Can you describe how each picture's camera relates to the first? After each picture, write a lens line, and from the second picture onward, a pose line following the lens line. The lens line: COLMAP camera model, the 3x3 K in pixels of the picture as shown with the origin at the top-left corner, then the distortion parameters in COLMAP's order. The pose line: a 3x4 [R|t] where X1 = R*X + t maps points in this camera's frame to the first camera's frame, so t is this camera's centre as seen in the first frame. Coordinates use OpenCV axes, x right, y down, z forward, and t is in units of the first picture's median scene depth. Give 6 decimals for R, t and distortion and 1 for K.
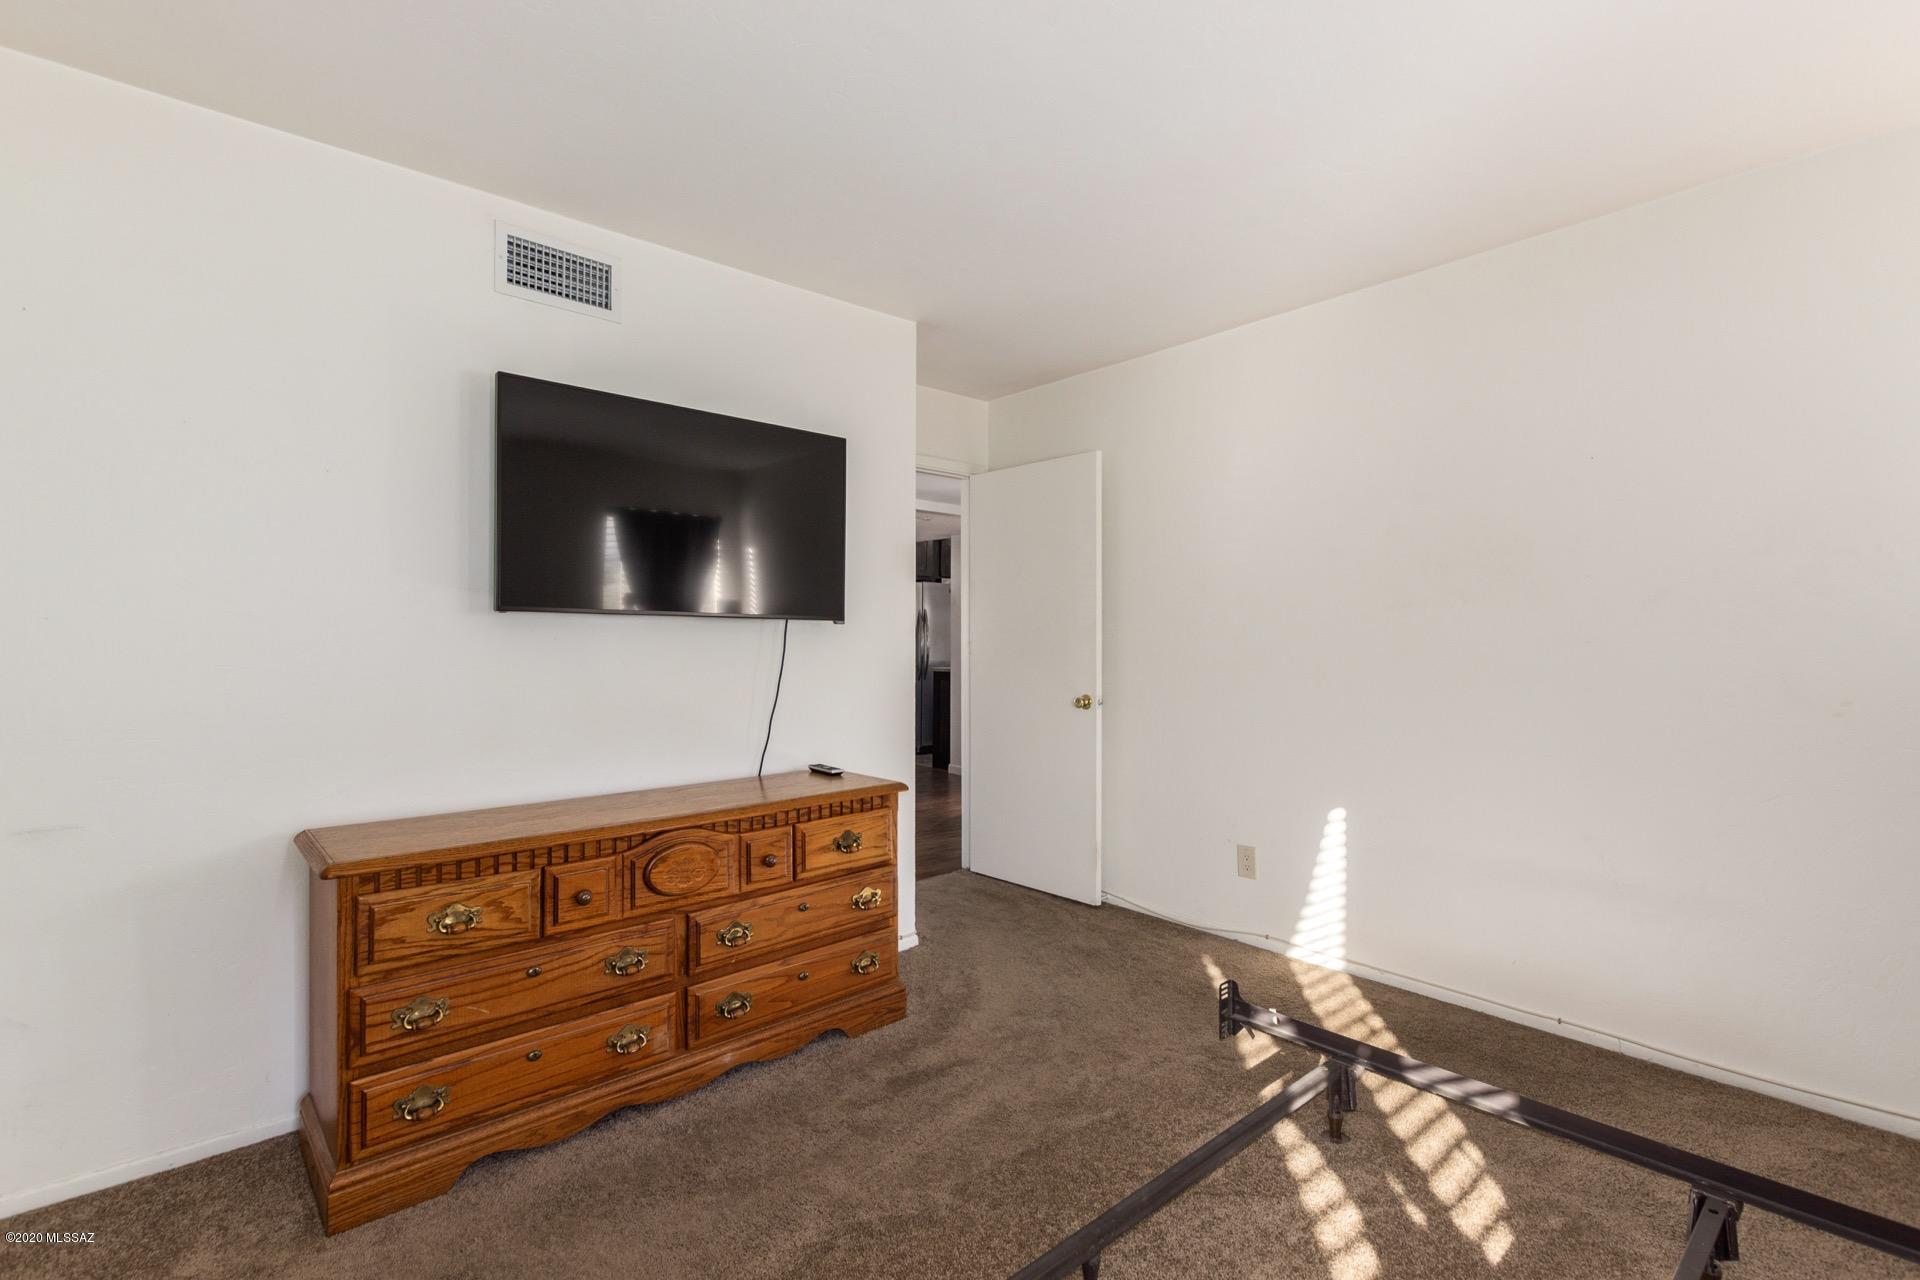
lens RADIAL K [[877.2, 0, 968.5], [0, 877.2, 636.1], [0, 0, 1]] dist [0.005180, -0.001258]
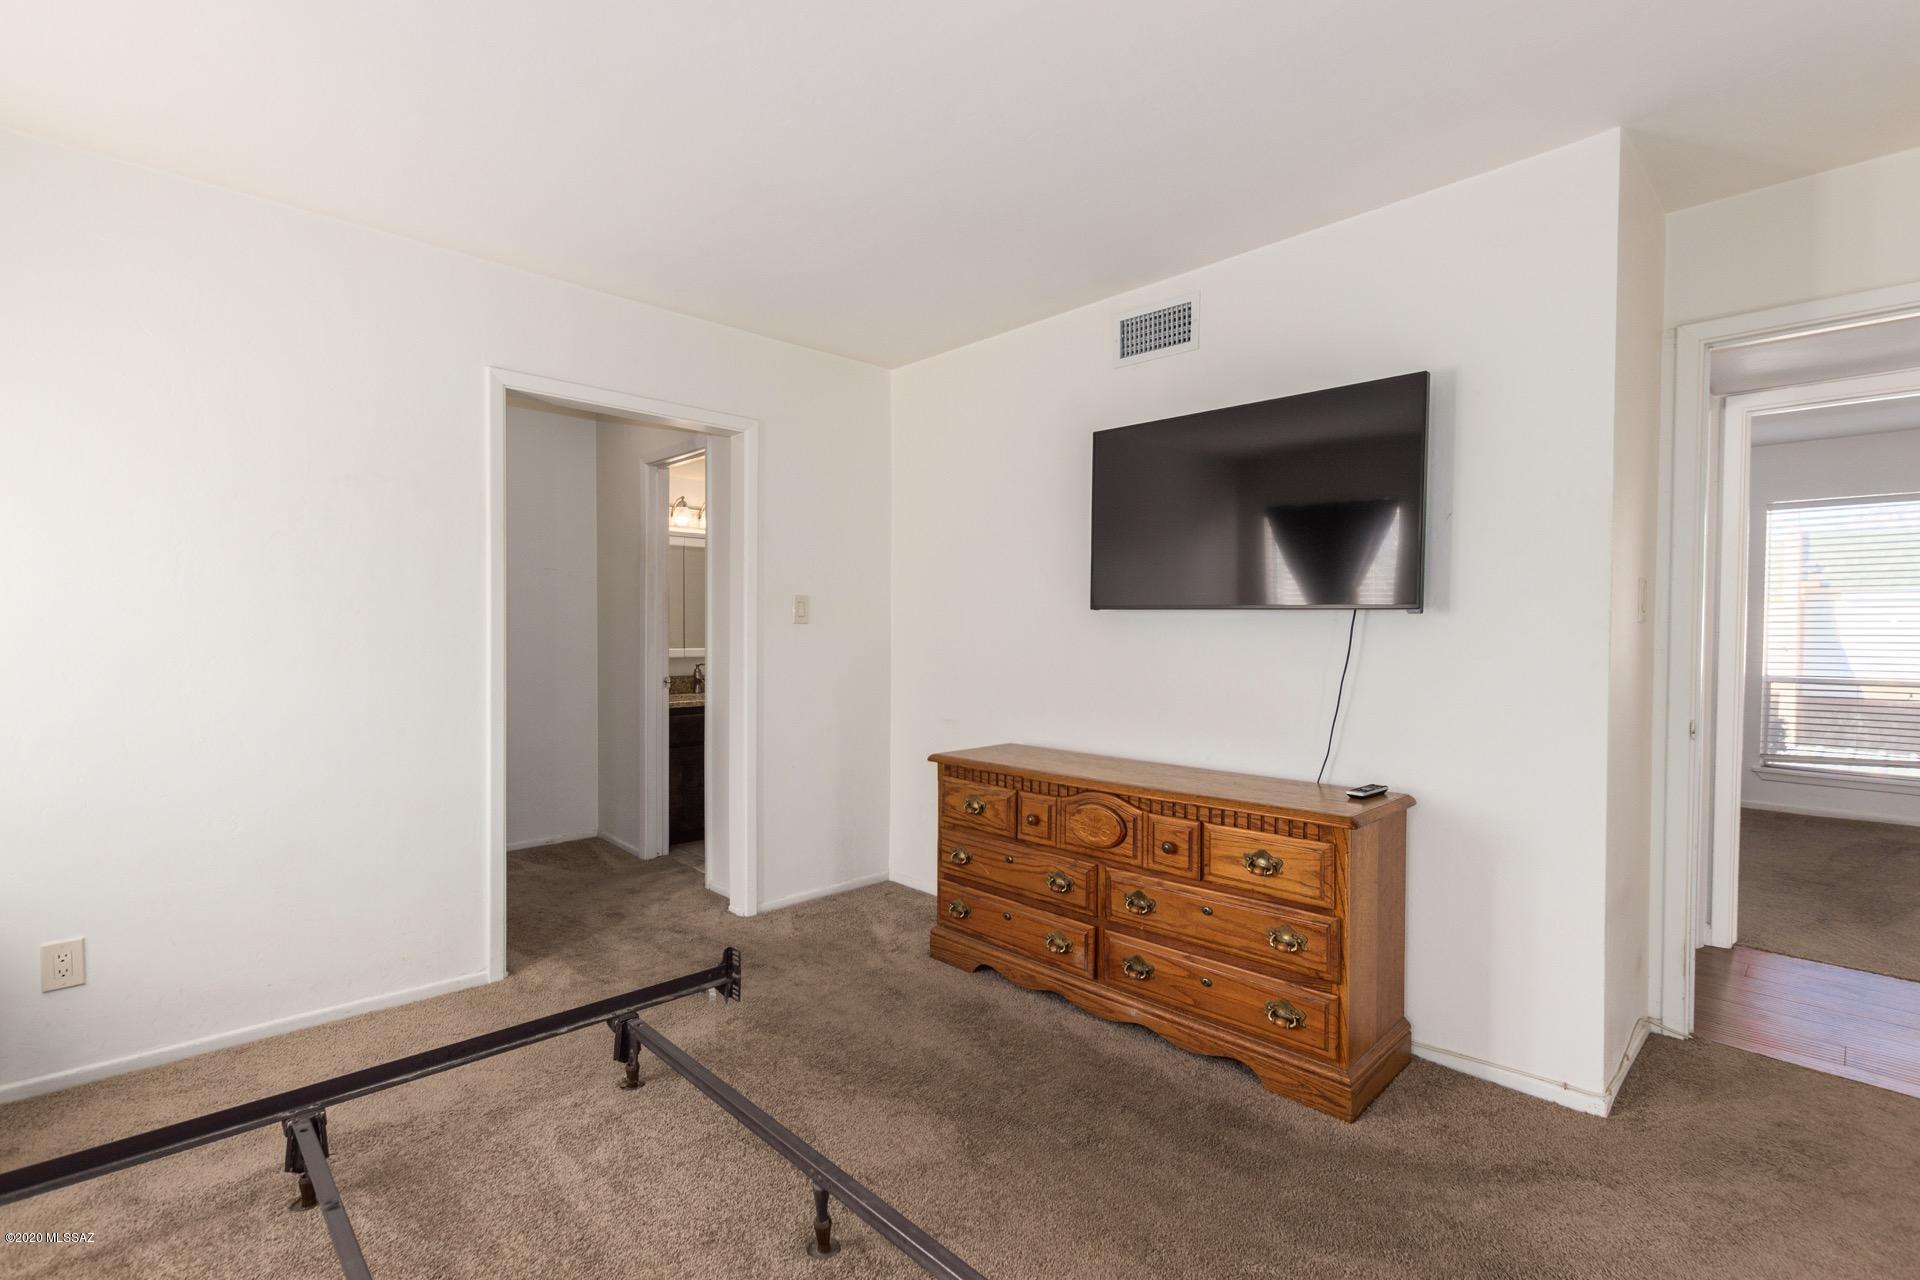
lens RADIAL K [[877.2, 0, 953.2], [0, 877.2, 636.1], [0, 0, 1]] dist [0.005180, -0.001258]
pose [[0.030212, 0.010311, -0.999490, 0.808736], [-0.001042, 0.999947, 0.010284, -0.000996], [0.999543, 0.000730, 0.030221, 0.738304]]
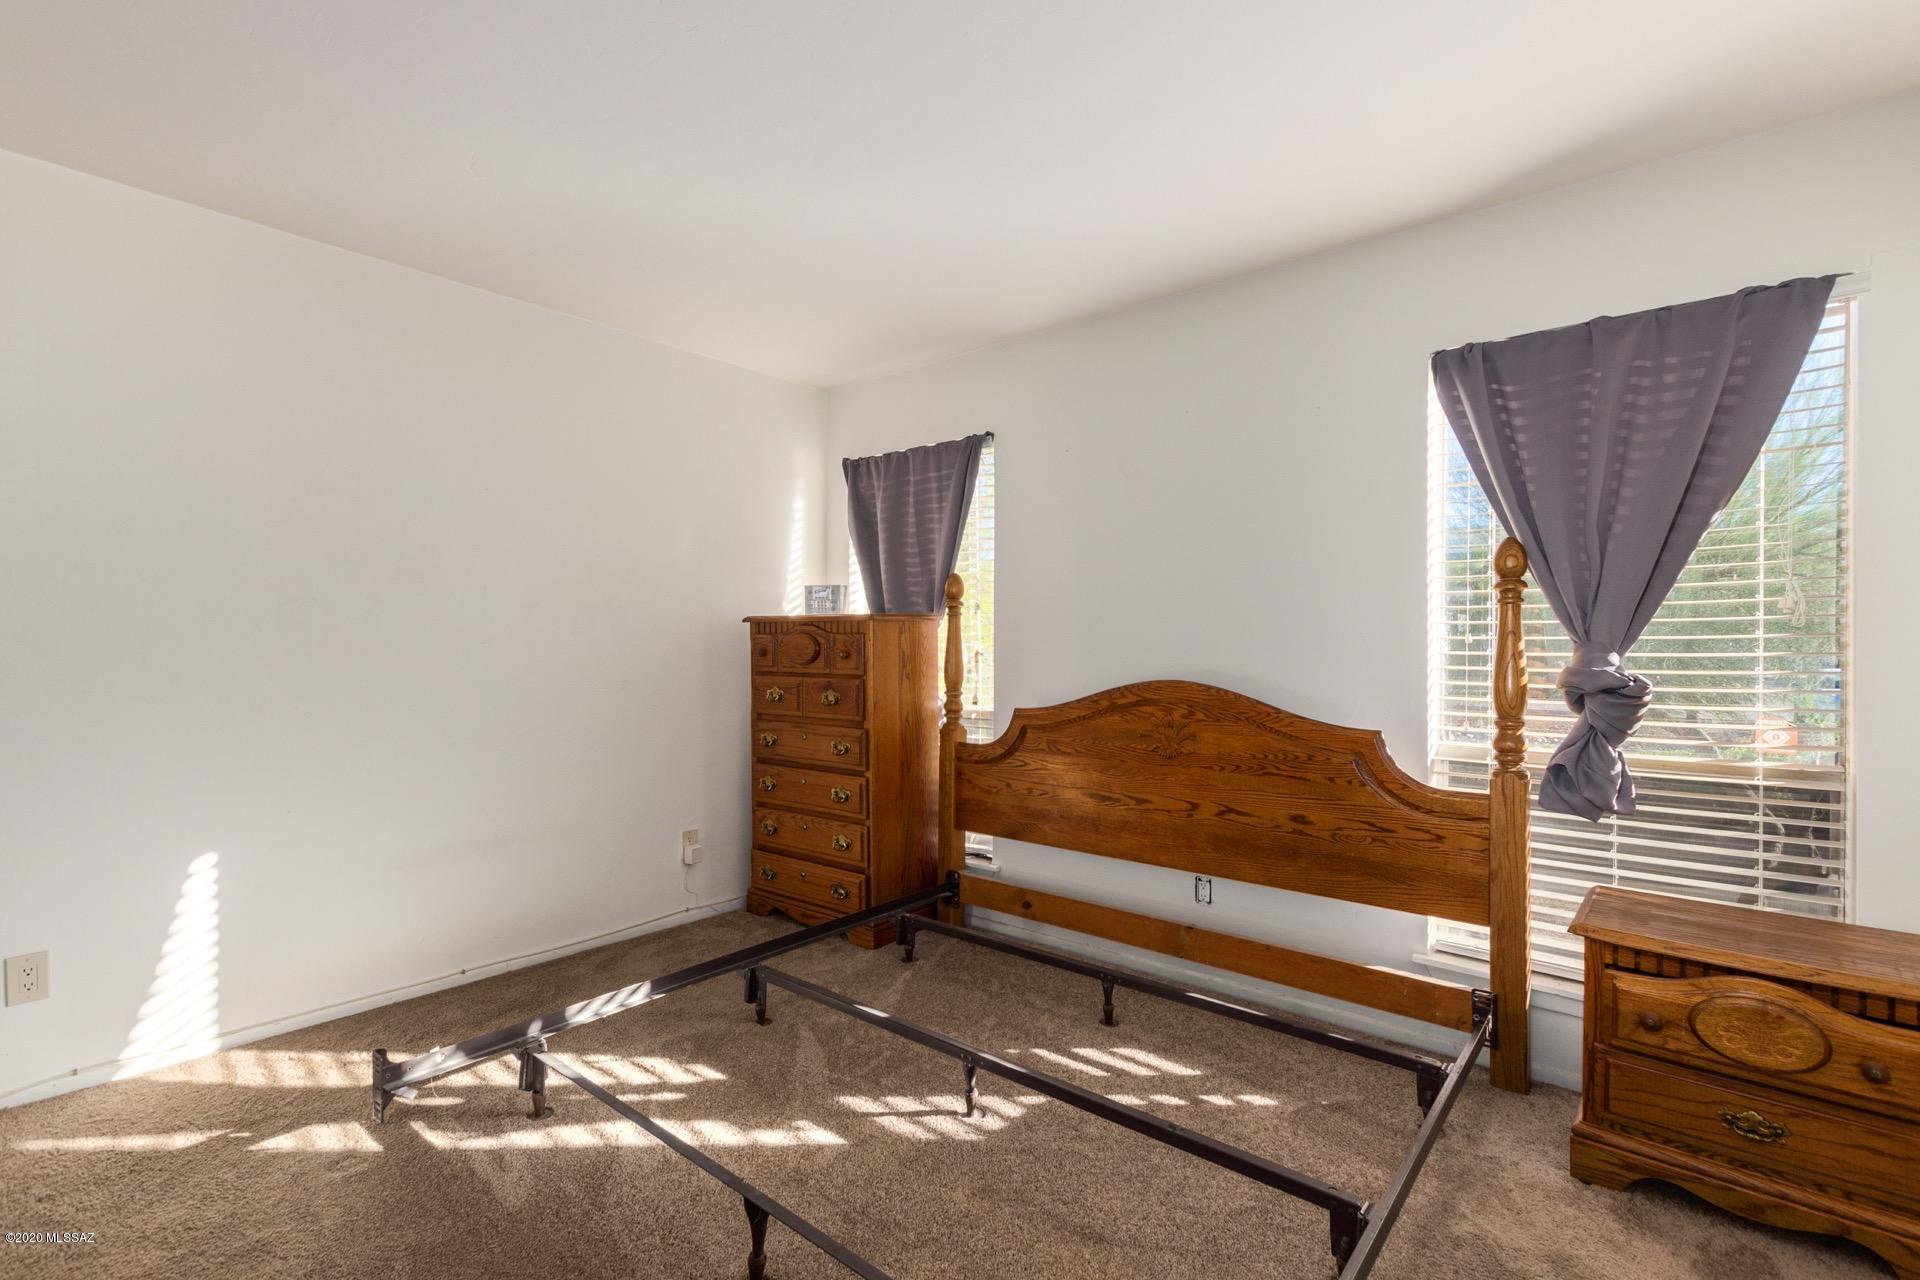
lens RADIAL K [[877.2, 0, 952.4], [0, 877.2, 639.4], [0, 0, 1]] dist [0.005180, -0.001258]
pose [[-0.138838, -0.004338, 0.990306, -0.602660], [-0.005014, 0.999981, 0.003677, -0.004327], [-0.990302, -0.004455, -0.138857, 0.582377]]
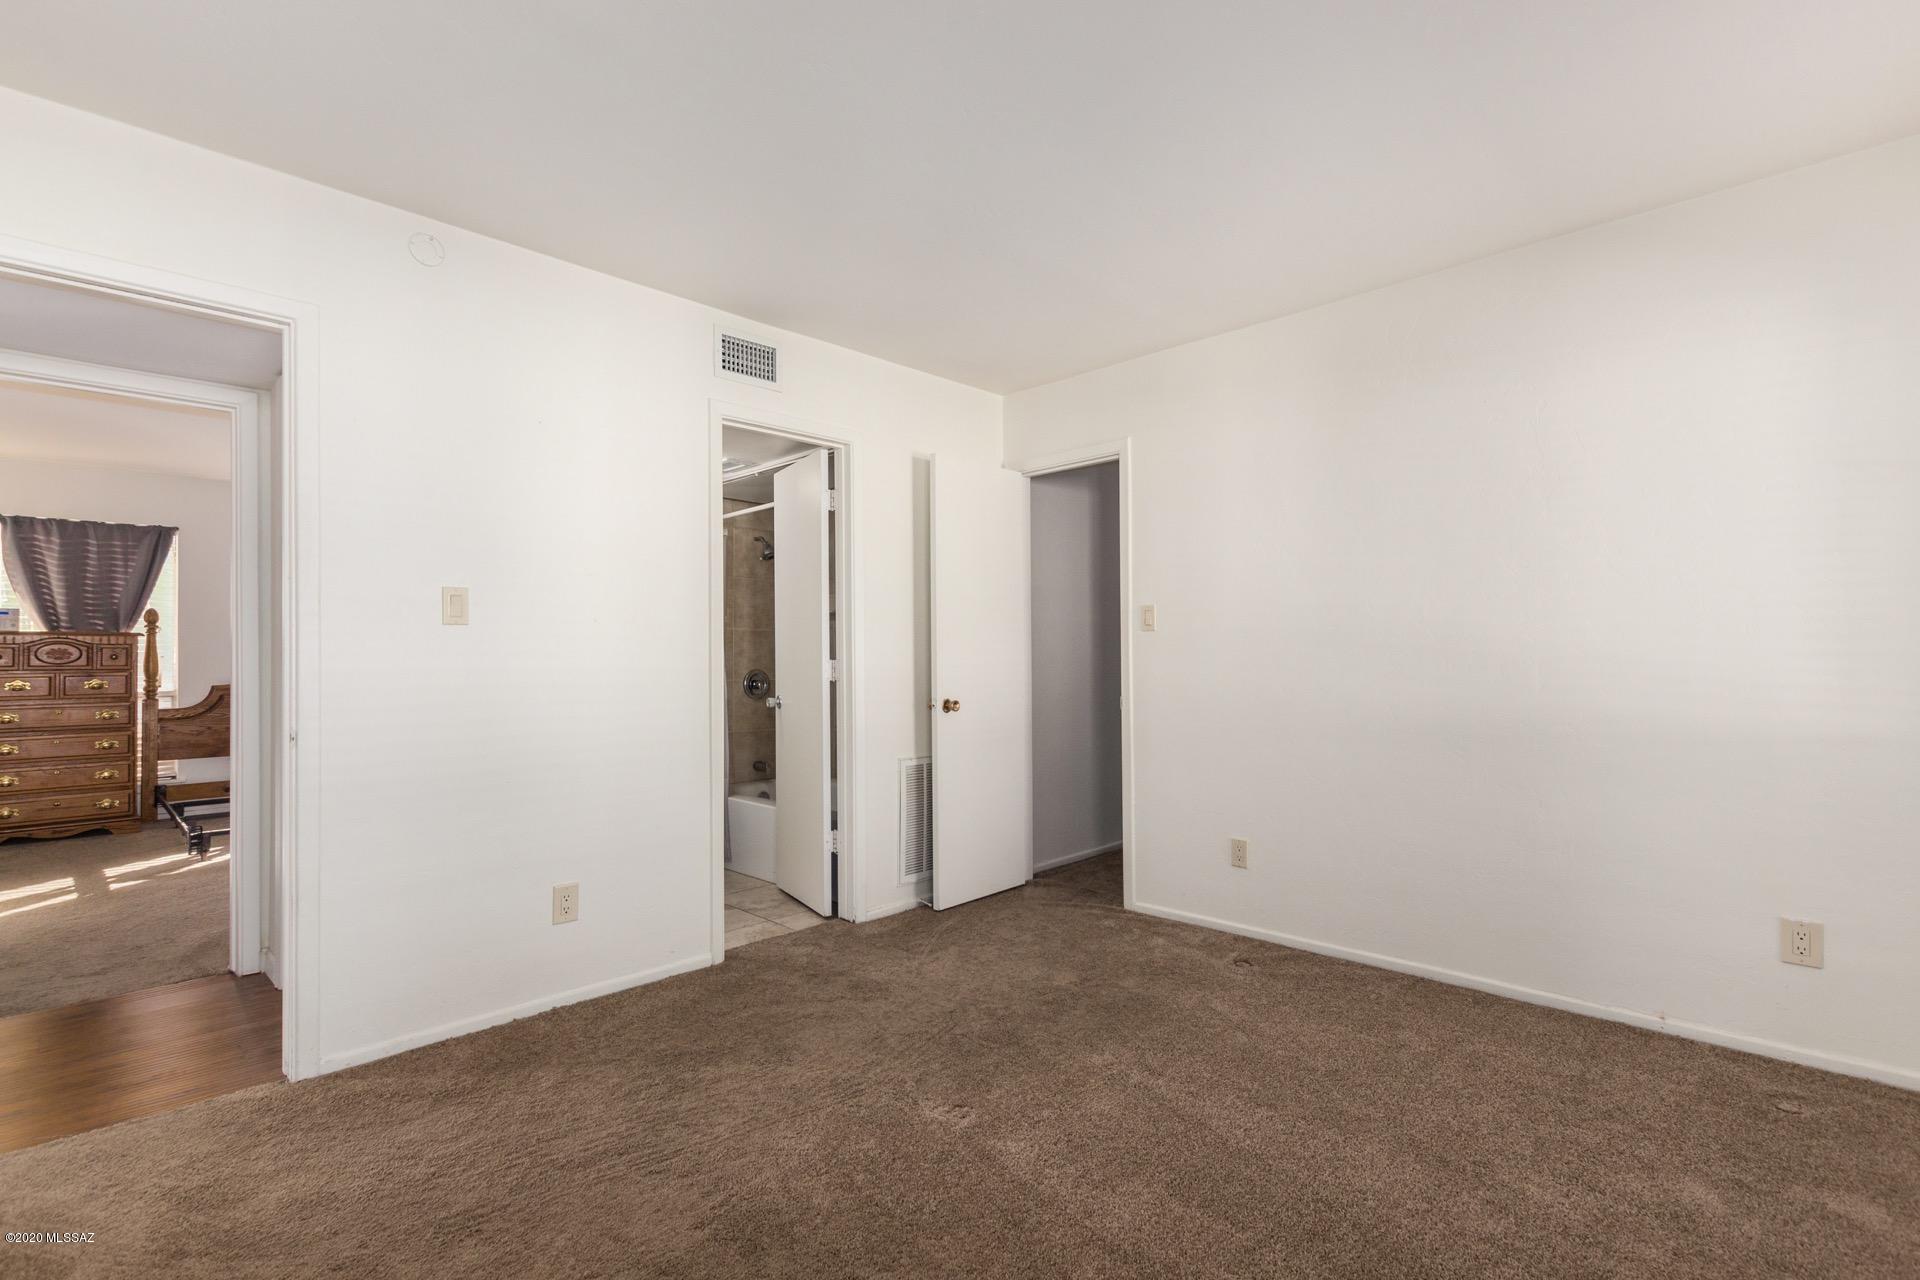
lens RADIAL K [[877.2, 0, 947.4], [0, 877.2, 652.1], [0, 0, 1]] dist [0.005180, -0.001258]
pose [[-0.998209, -0.005825, -0.059545, -1.248499], [-0.005525, 0.999971, -0.005199, 0.013360], [0.059573, -0.004861, -0.998212, 3.075733]]
